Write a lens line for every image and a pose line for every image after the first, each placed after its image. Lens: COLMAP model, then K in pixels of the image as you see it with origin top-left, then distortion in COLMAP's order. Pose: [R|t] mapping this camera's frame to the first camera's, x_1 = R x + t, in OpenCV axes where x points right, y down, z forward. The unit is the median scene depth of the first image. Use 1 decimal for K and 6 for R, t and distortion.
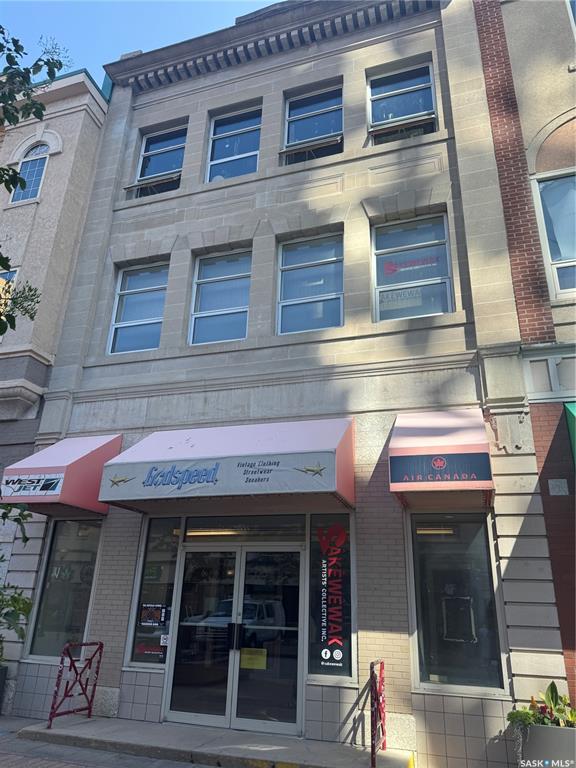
lens RADIAL K [[547.5, 0, 288.0], [0, 547.5, 384.0], [0, 0, 1]] dist [-0.000342, -0.000047]
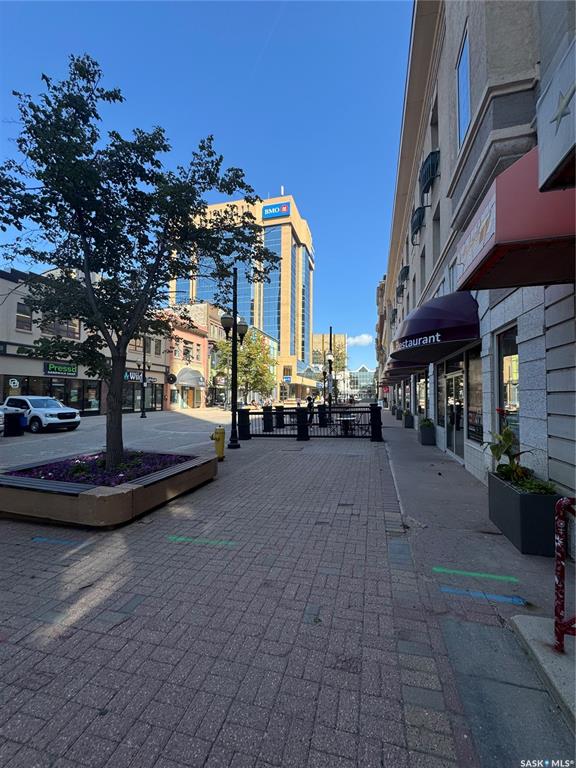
lens RADIAL K [[307.7, 0, 288.0], [0, 307.7, 384.0], [0, 0, 1]] dist [0.000537, 0.000106]
pose [[0.048975, -0.072397, -0.996173, -0.100922], [0.375493, 0.925540, -0.048803, 0.219550], [0.925530, -0.371665, 0.072513, 0.569100]]
